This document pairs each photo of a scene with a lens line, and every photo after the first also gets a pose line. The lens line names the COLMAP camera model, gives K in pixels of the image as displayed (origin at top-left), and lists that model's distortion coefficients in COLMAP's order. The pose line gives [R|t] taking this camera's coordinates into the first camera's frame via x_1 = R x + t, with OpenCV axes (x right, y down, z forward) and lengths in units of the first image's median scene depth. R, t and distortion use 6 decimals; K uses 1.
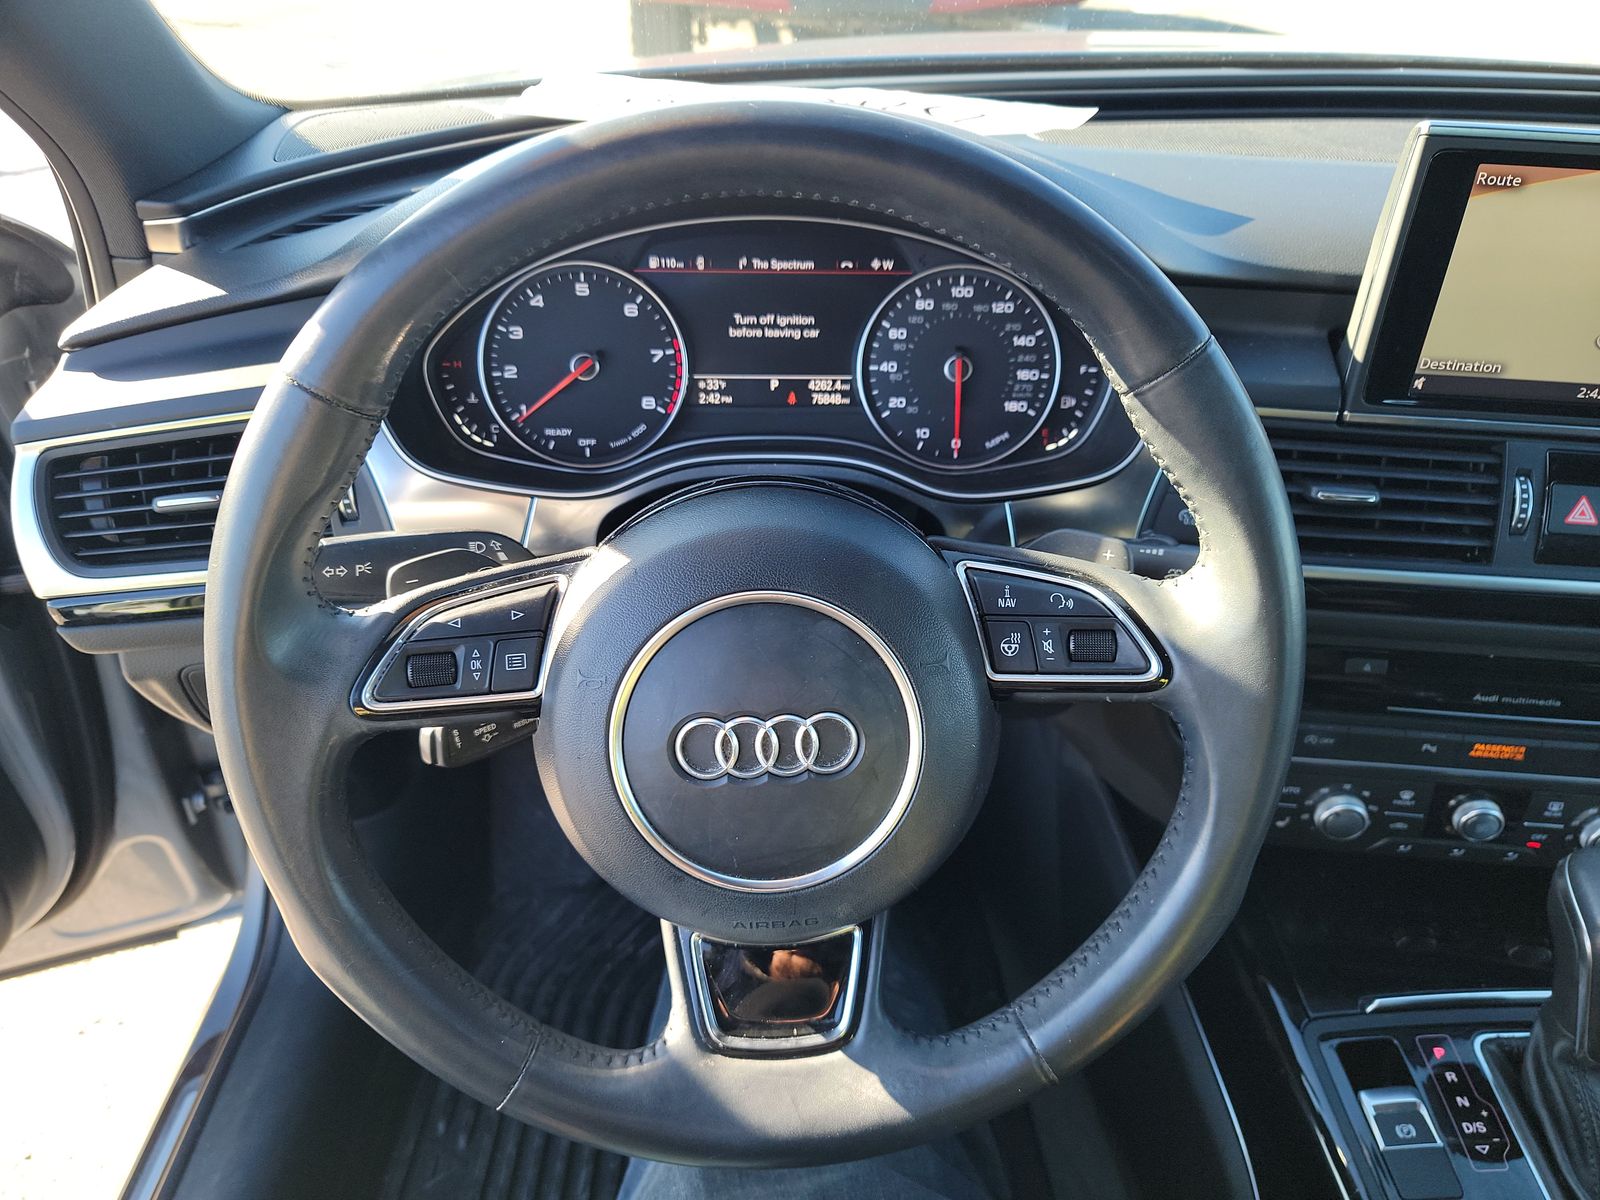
lens RADIAL K [[1095.1, 0, 838.7], [0, 1095.1, 595.9], [0, 0, 1]] dist [0.007024, 0.001100]
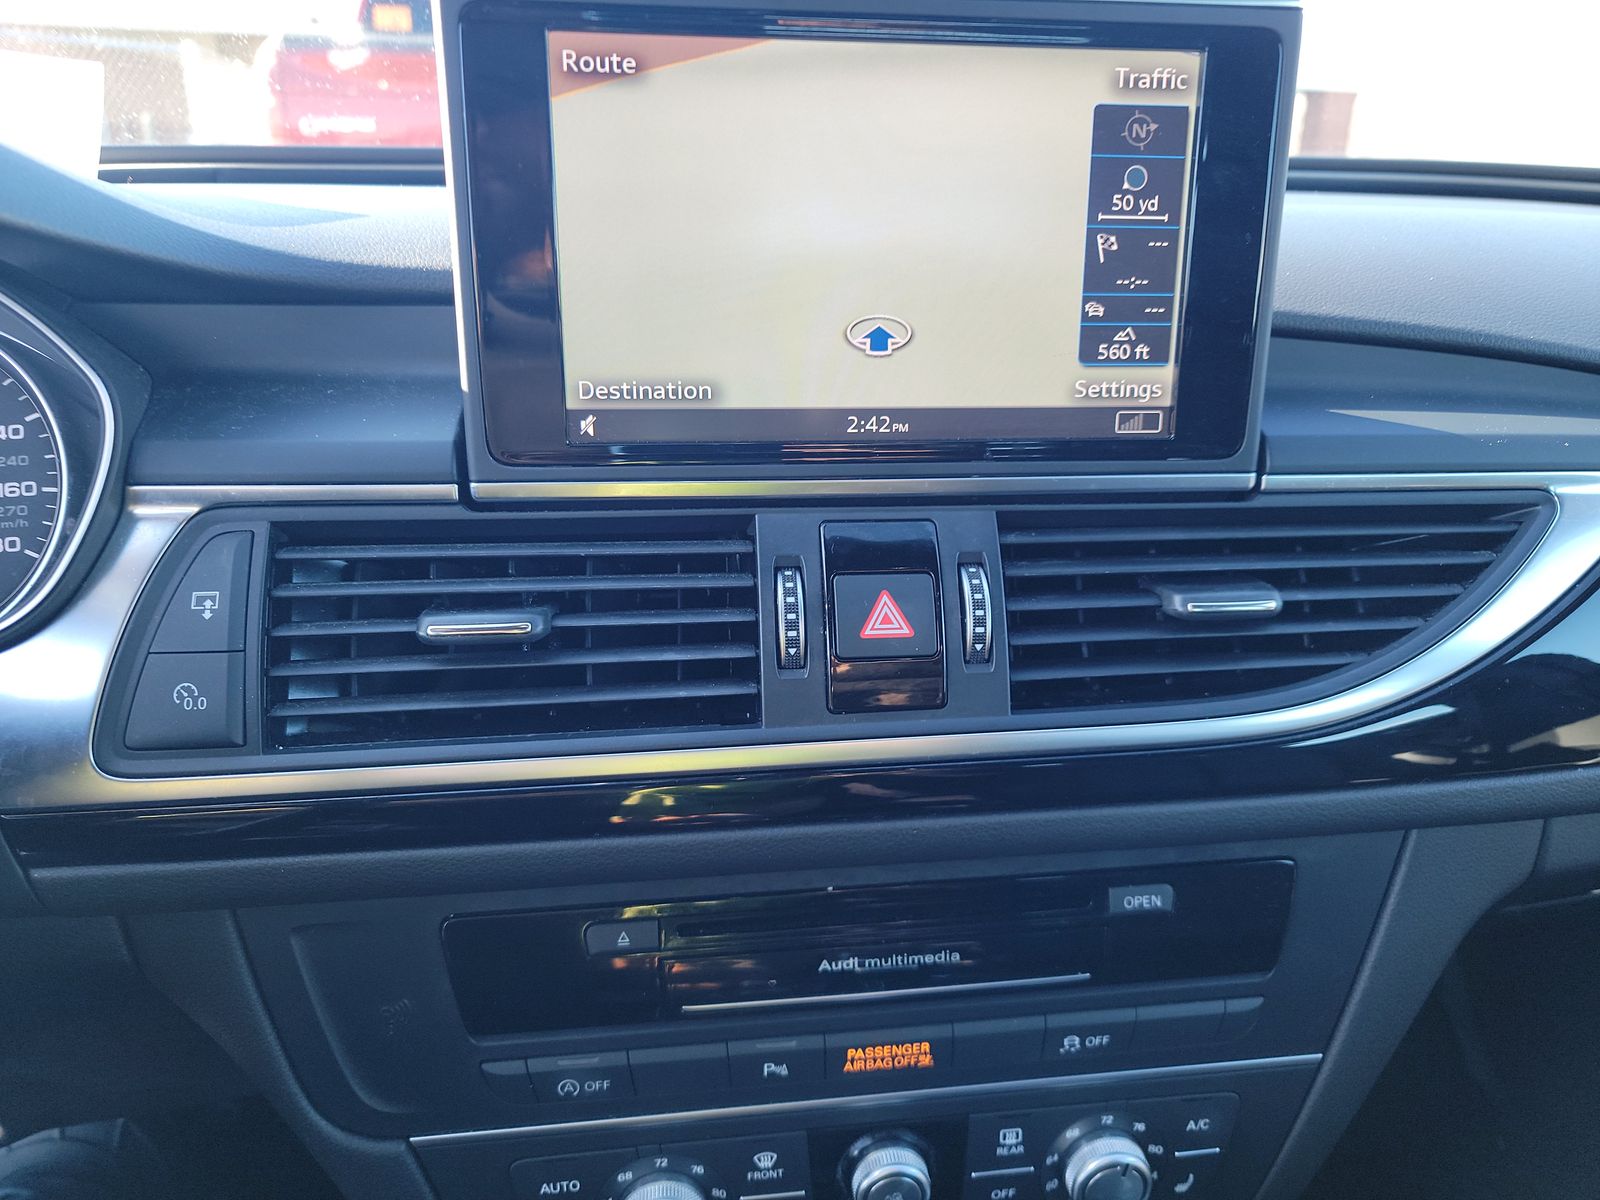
lens RADIAL K [[1128.1, 0, 826.9], [0, 1128.1, 605.3], [0, 0, 1]] dist [-0.000217, -0.005146]
pose [[0.975193, -0.080077, 0.206365, 0.458098], [0.126763, 0.966292, -0.224076, 0.041232], [-0.181466, 0.244677, 0.952472, 0.380997]]
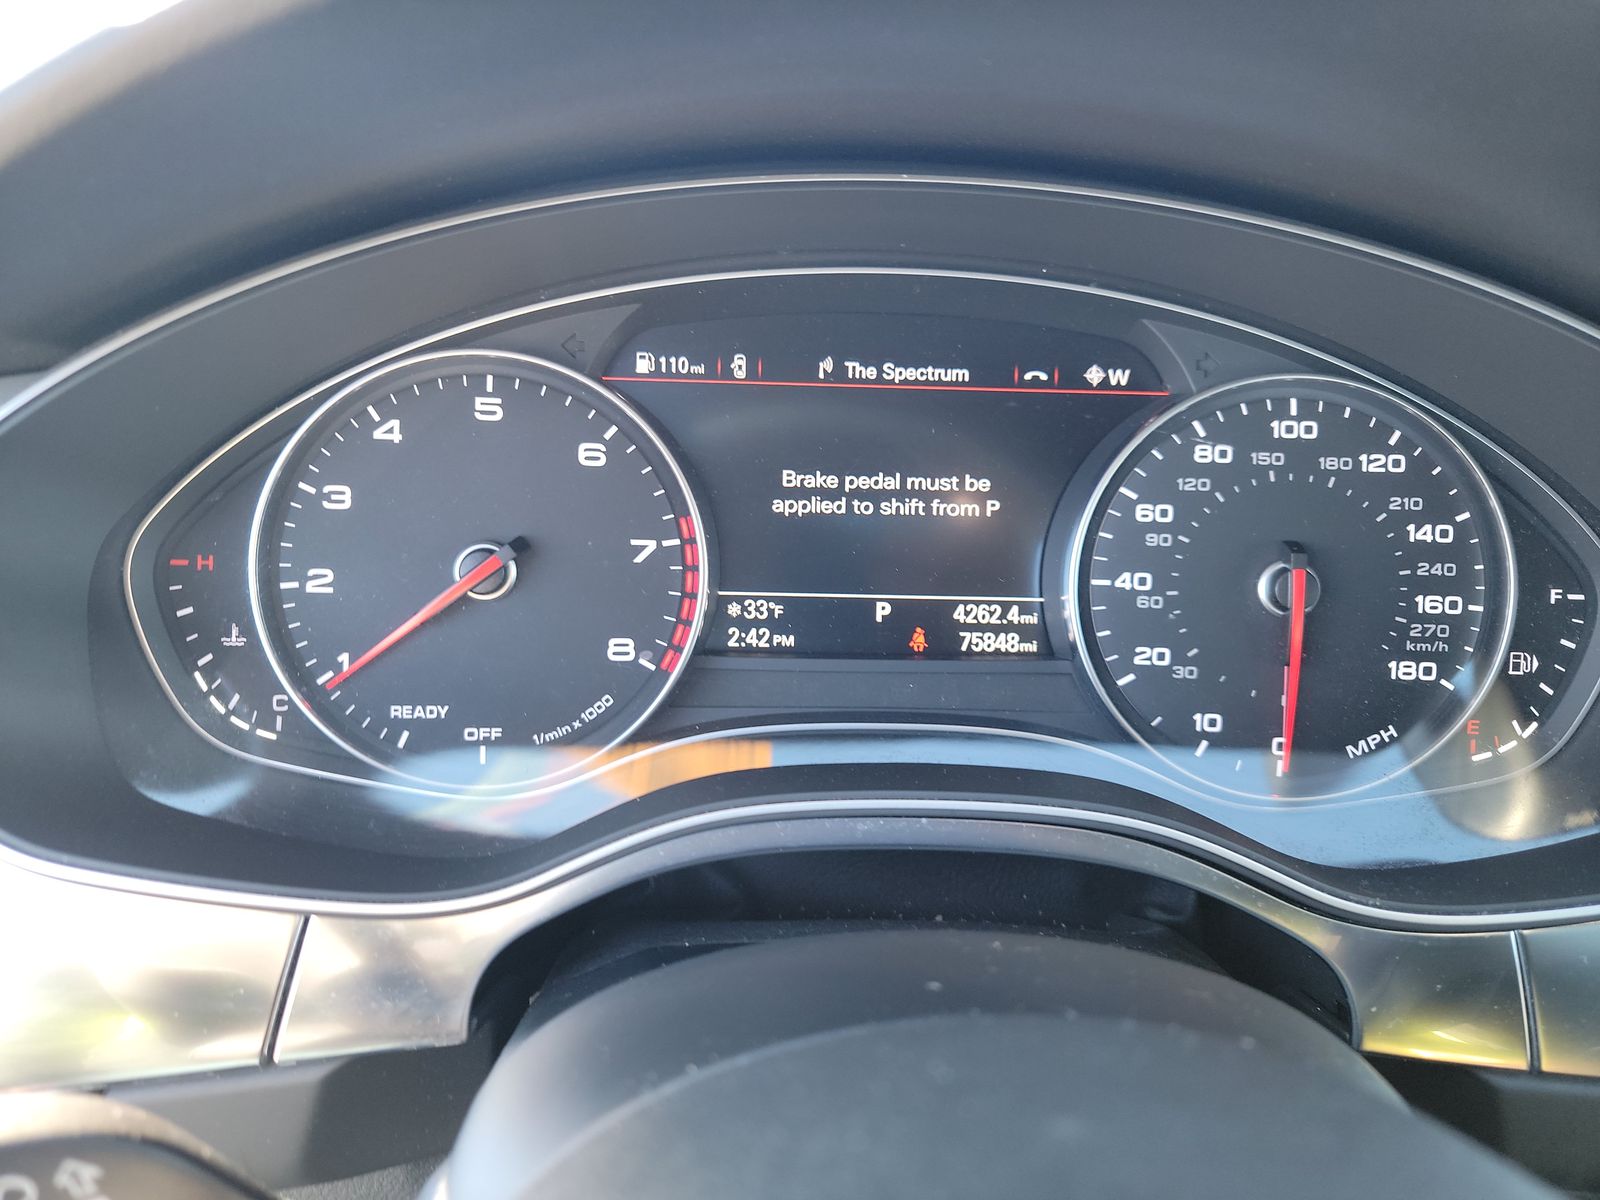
lens RADIAL K [[1128.1, 0, 826.9], [0, 1128.1, 605.3], [0, 0, 1]] dist [-0.000217, -0.005146]
pose [[0.999828, 0.016460, 0.008546, -0.091717], [-0.014990, 0.988547, -0.150166, -0.125482], [-0.010920, 0.150013, 0.988624, 0.528954]]
